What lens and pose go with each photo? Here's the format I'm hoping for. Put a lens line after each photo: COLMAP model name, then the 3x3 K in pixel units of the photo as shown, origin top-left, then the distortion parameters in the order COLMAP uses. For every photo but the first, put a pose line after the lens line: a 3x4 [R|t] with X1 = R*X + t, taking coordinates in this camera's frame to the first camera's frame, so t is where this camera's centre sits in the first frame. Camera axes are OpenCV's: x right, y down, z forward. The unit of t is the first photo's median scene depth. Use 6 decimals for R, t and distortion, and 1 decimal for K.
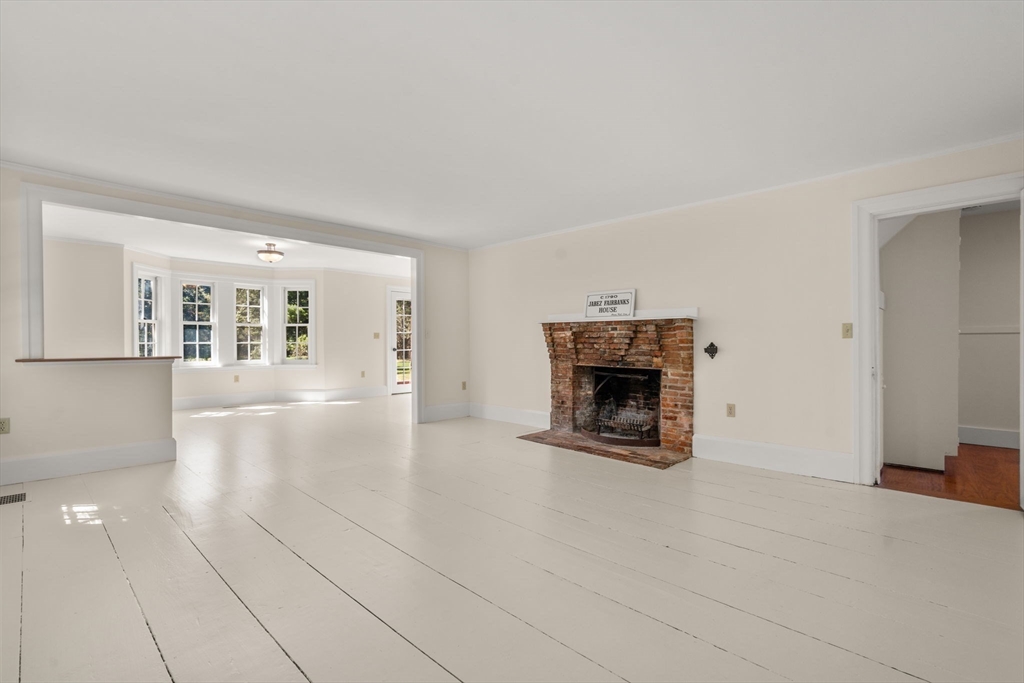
lens RADIAL K [[470.9, 0, 509.6], [0, 470.9, 344.9], [0, 0, 1]] dist [-0.002818, 0.001533]
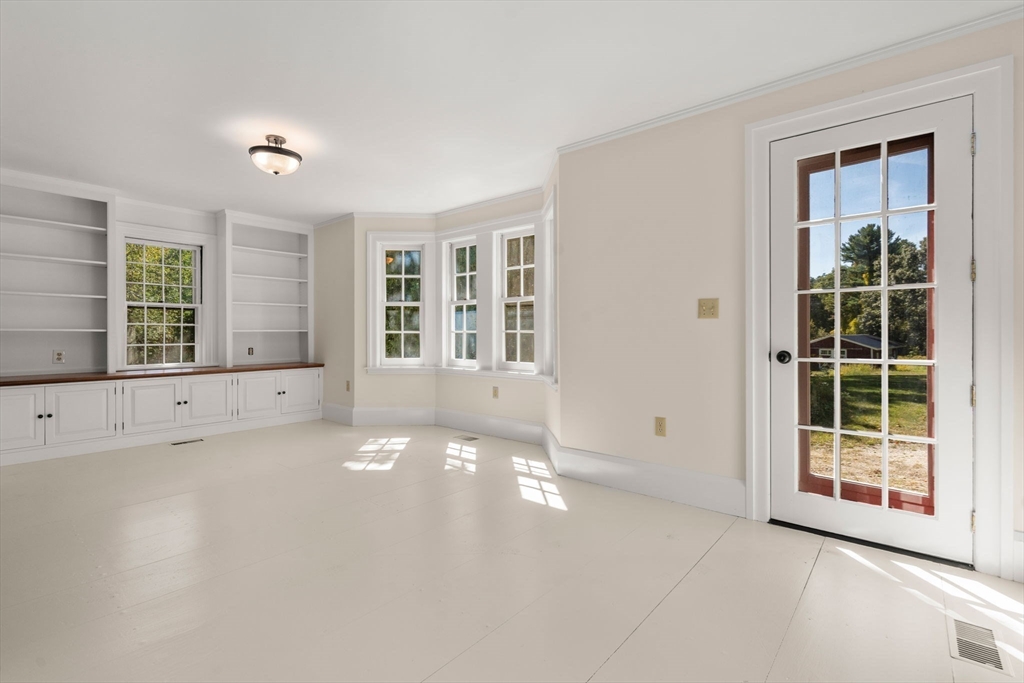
lens RADIAL K [[469.9, 0, 510.0], [0, 469.9, 335.7], [0, 0, 1]] dist [0.002014, 0.000337]
pose [[0.057004, 0.006994, -0.998349, 0.015858], [-0.004676, 0.999966, 0.006739, -0.004242], [0.998363, 0.004285, 0.057035, 1.207993]]
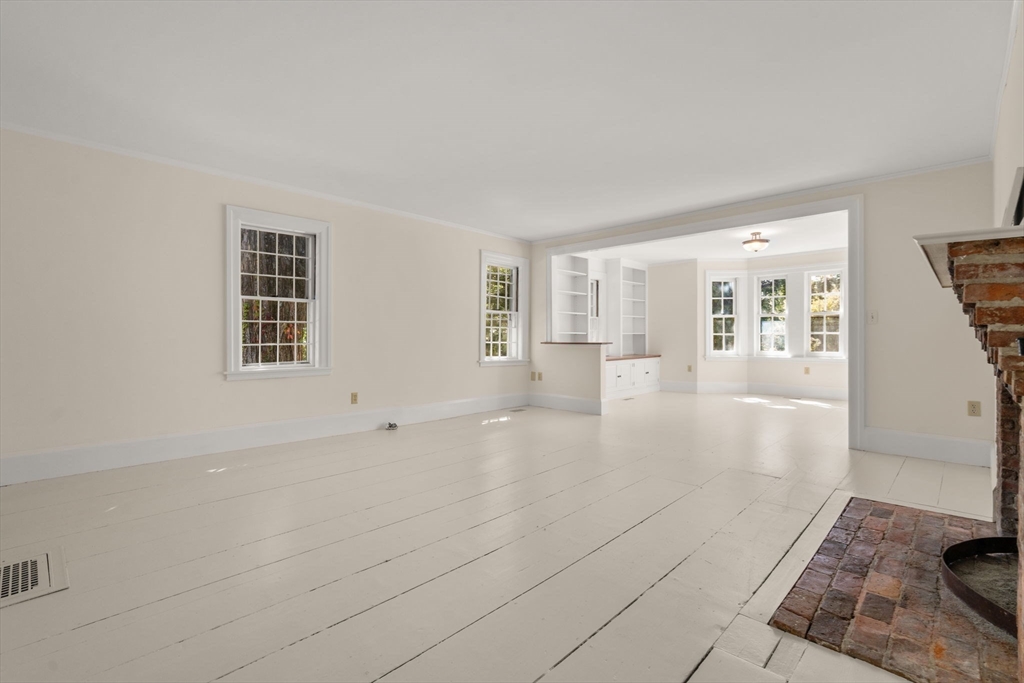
lens RADIAL K [[470.9, 0, 514.8], [0, 470.9, 340.7], [0, 0, 1]] dist [-0.002818, 0.001533]
pose [[0.012281, 0.007940, -0.999893, 0.468107], [-0.001891, 0.999967, 0.007918, 0.004953], [0.999923, 0.001794, 0.012295, 0.473664]]
